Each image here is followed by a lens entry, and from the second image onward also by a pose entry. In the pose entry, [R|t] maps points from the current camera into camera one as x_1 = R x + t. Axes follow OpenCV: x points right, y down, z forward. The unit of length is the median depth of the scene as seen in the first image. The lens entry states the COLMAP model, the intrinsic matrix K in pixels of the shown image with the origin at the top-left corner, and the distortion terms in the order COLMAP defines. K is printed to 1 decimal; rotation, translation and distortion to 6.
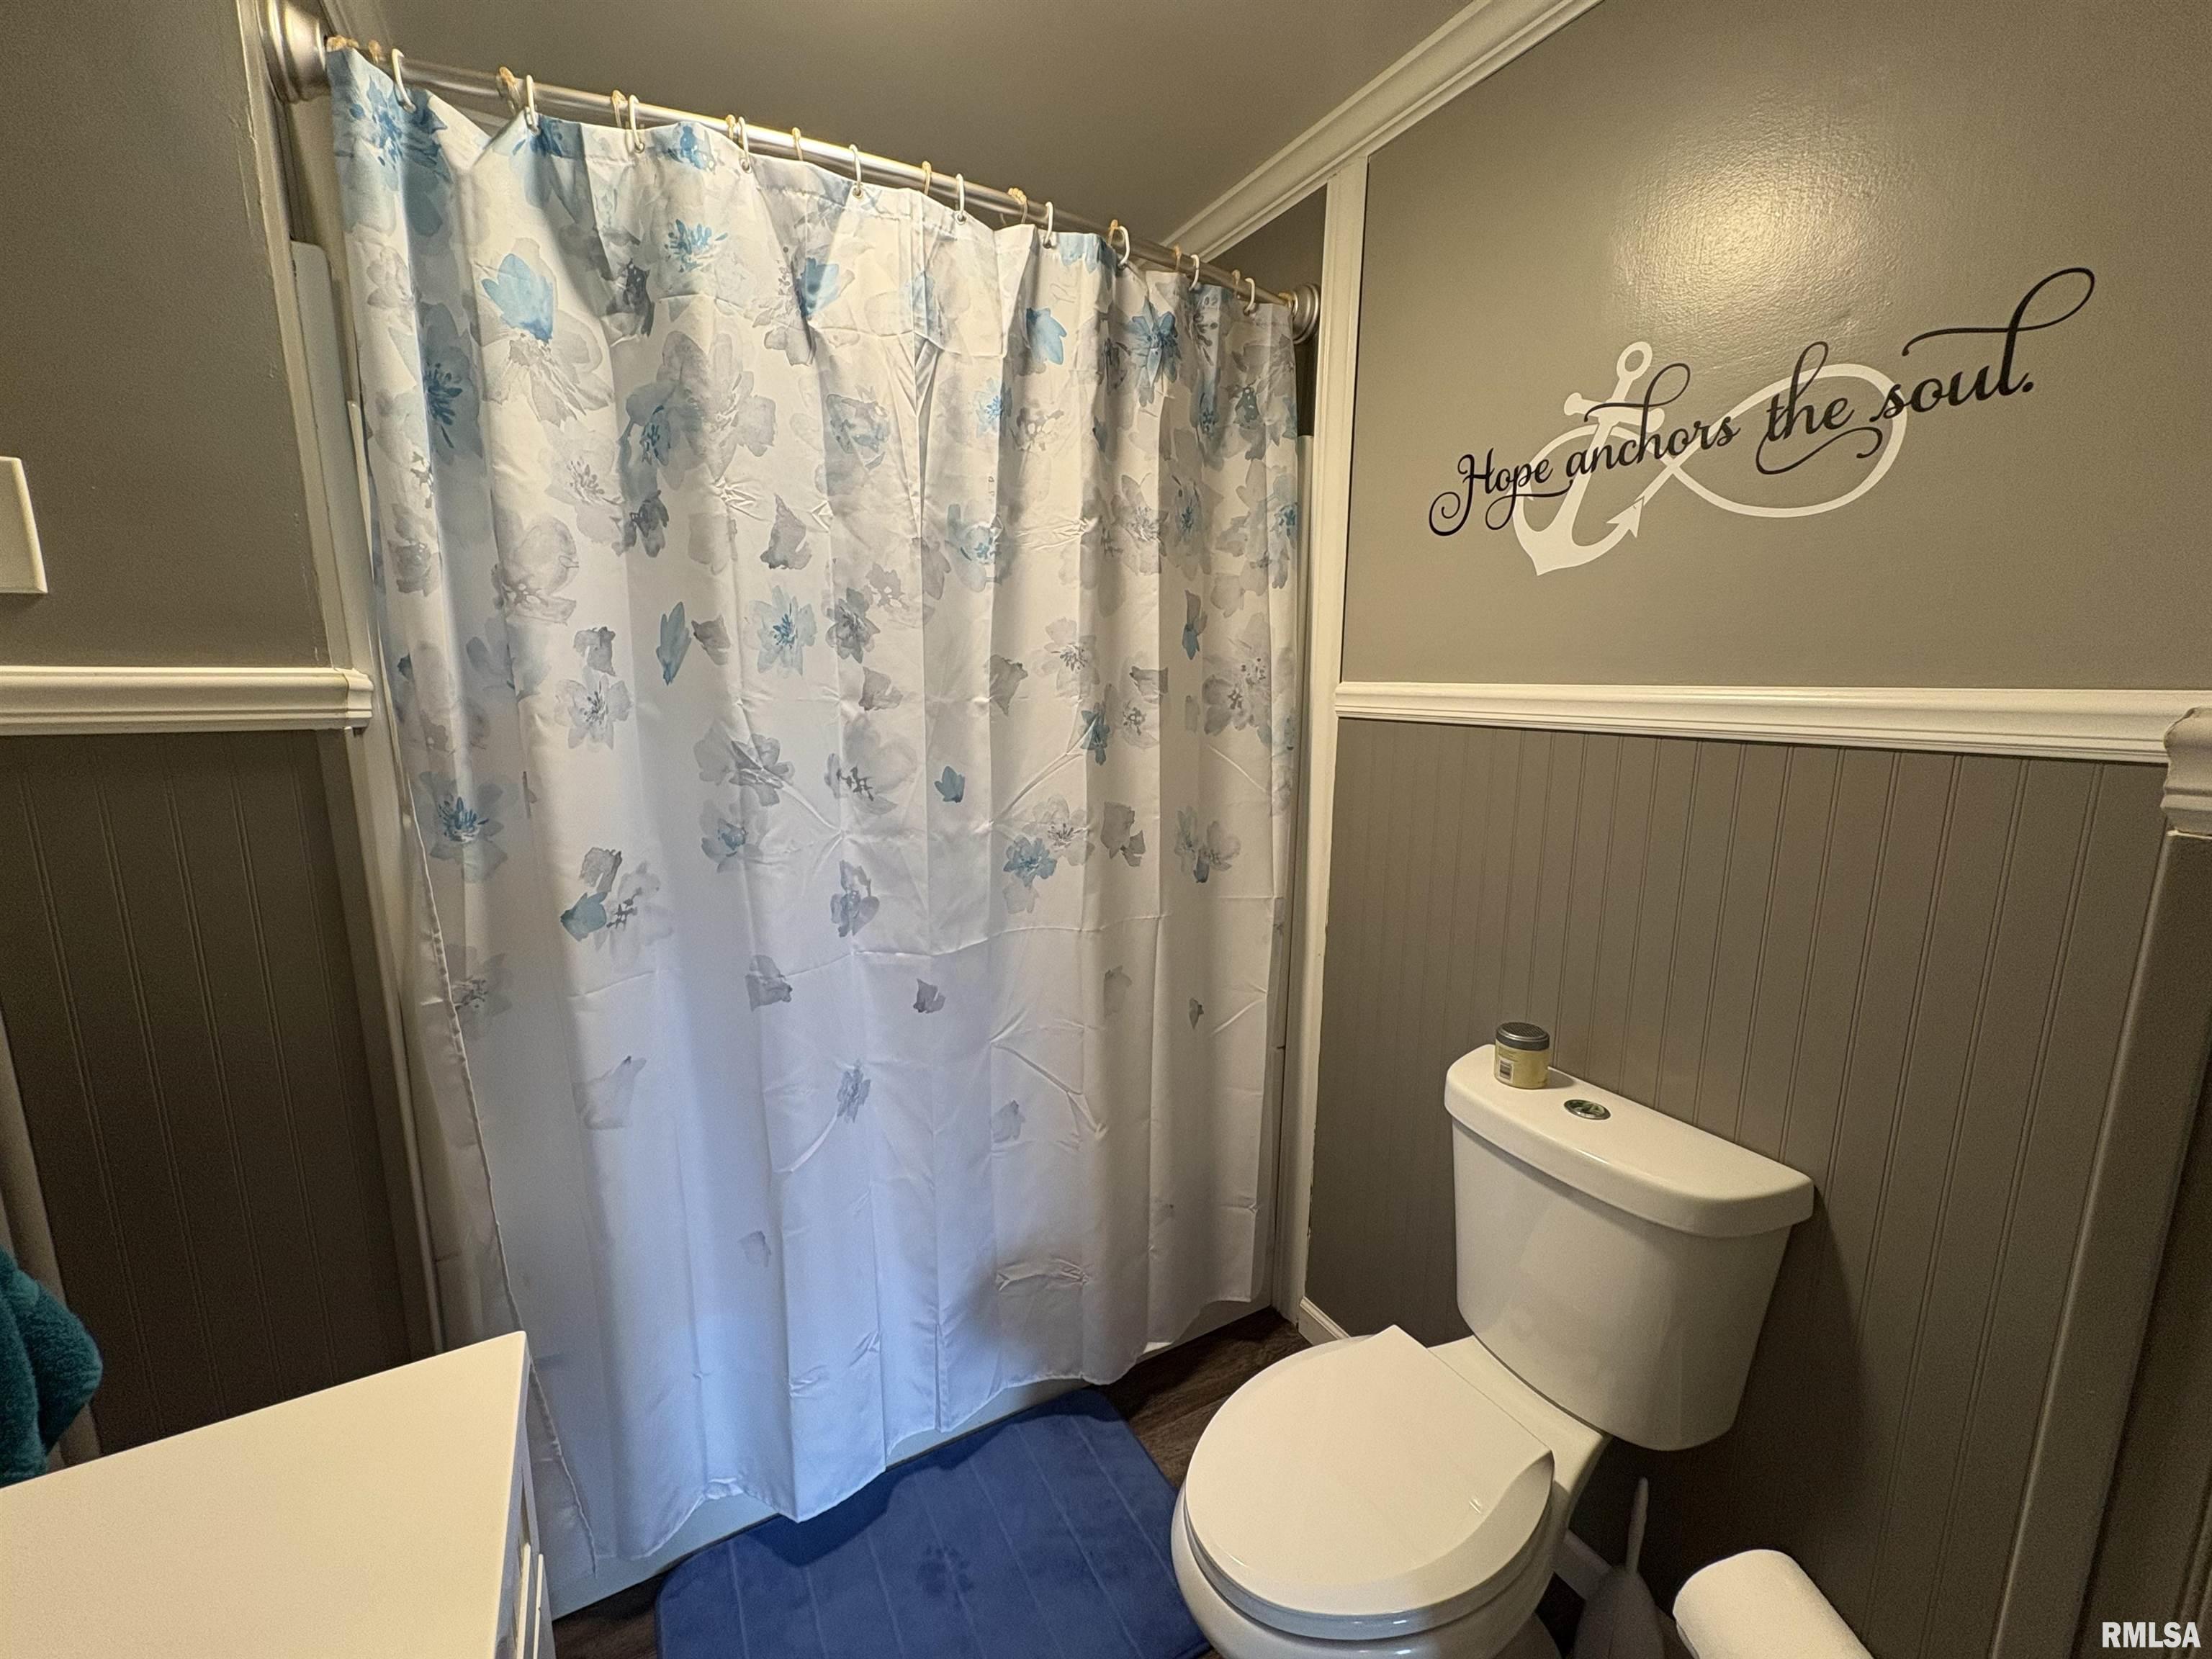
lens RADIAL K [[873.1, 0, 1104.1], [0, 873.1, 827.7], [0, 0, 1]] dist [-0.002335, 0.000714]
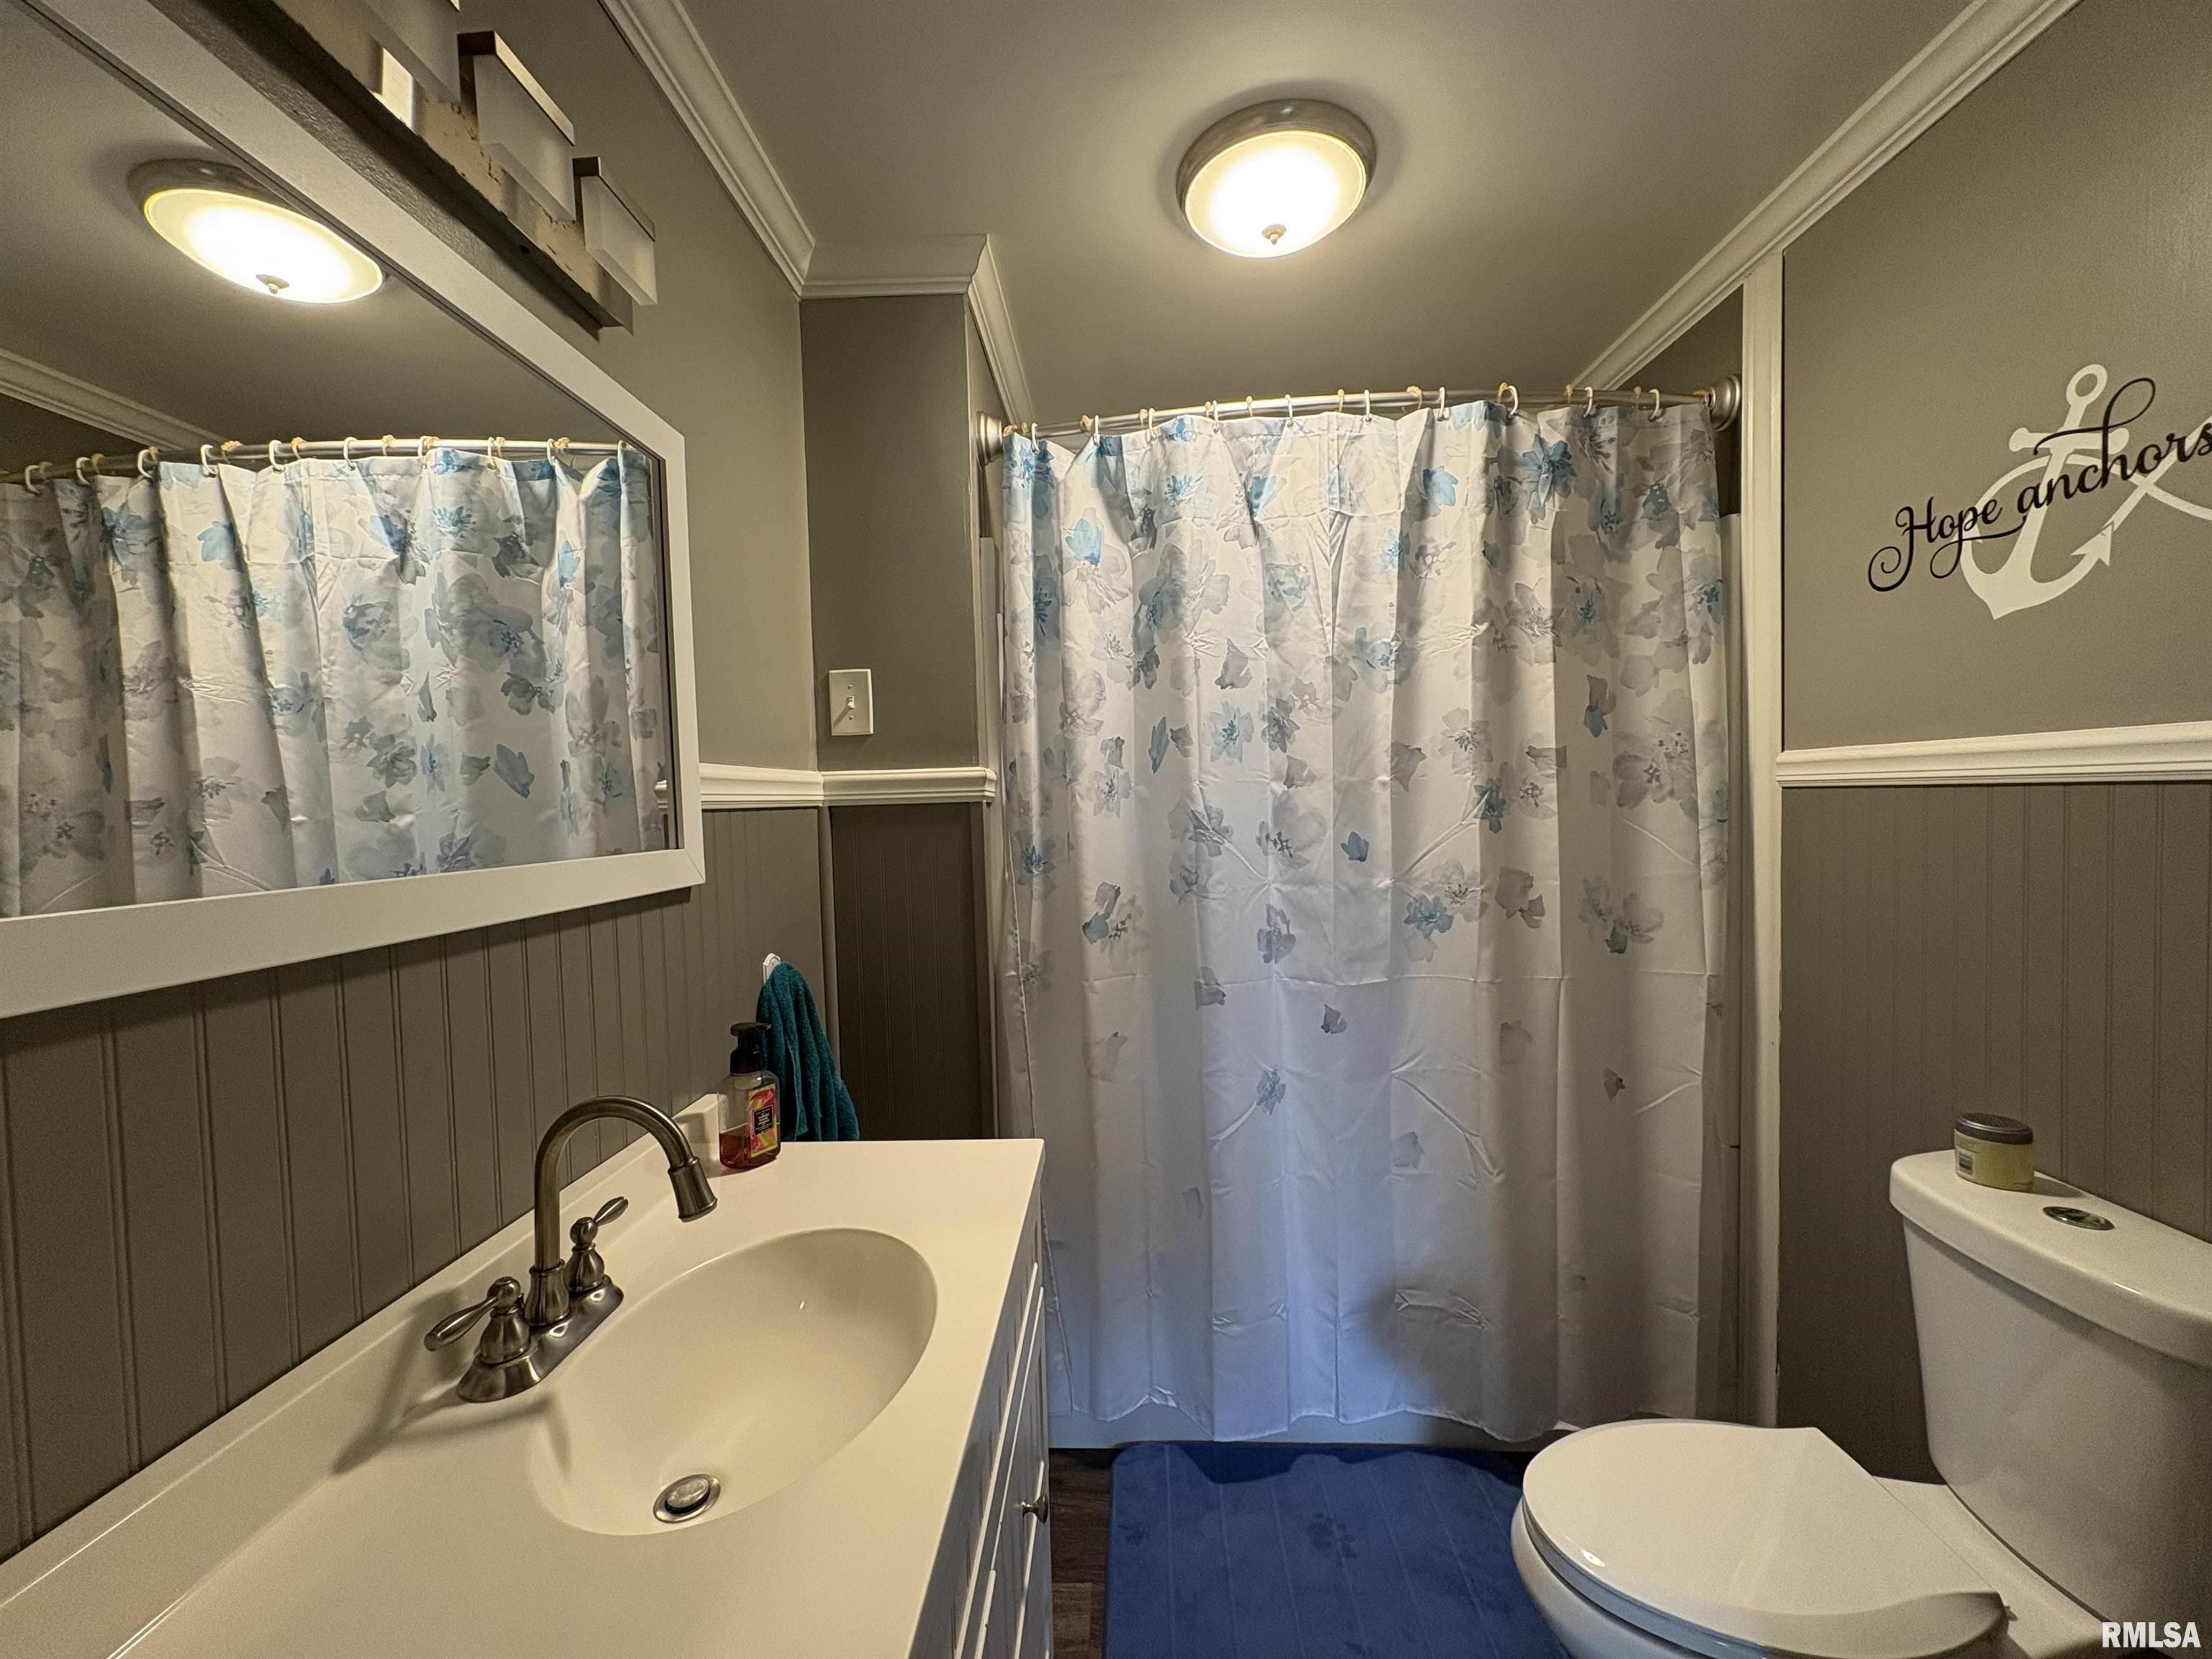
lens RADIAL K [[873.1, 0, 1104.1], [0, 873.1, 827.7], [0, 0, 1]] dist [-0.002335, 0.000714]
pose [[0.849854, -0.009708, -0.526928, 0.189185], [-0.059346, 0.991708, -0.113987, 0.093763], [0.523665, 0.128144, 0.842231, -0.251408]]
